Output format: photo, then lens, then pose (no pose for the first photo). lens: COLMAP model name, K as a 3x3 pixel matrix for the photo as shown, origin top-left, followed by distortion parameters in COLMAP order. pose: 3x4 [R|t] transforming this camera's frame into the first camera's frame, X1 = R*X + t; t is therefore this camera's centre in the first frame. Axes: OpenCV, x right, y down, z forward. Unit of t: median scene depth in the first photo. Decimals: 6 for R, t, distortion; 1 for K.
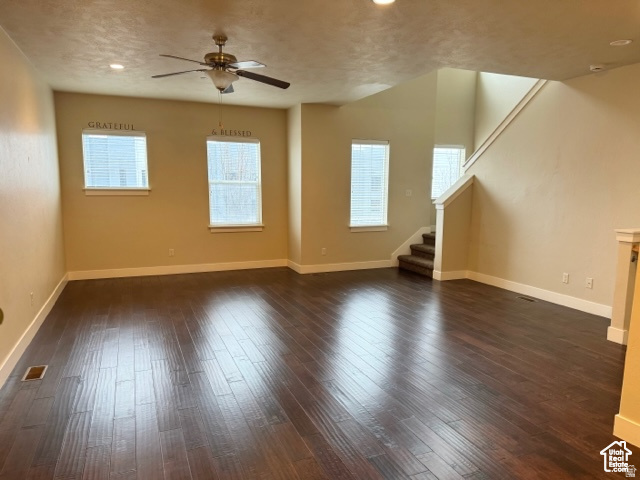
lens RADIAL K [[452.6, 0, 319.8], [0, 452.6, 241.6], [0, 0, 1]] dist [0.041877, -0.031690]
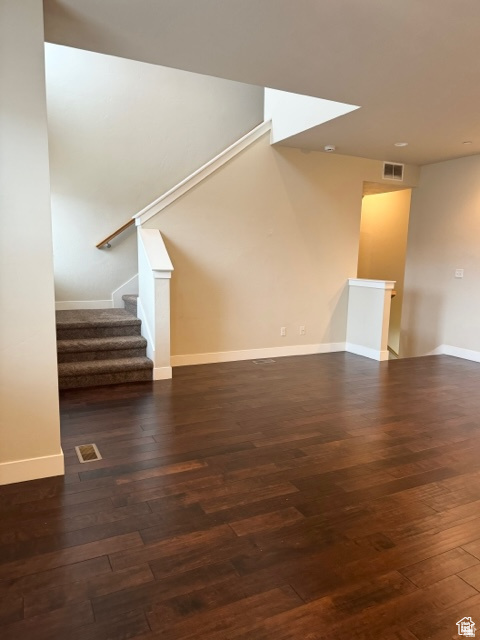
lens RADIAL K [[452.6, 0, 239.7], [0, 452.6, 319.0], [0, 0, 1]] dist [0.041877, -0.031690]
pose [[-0.070666, -0.140439, 0.987564, -0.417544], [0.101107, 0.983932, 0.147158, -0.096553], [-0.992363, 0.110249, -0.055332, 0.908694]]
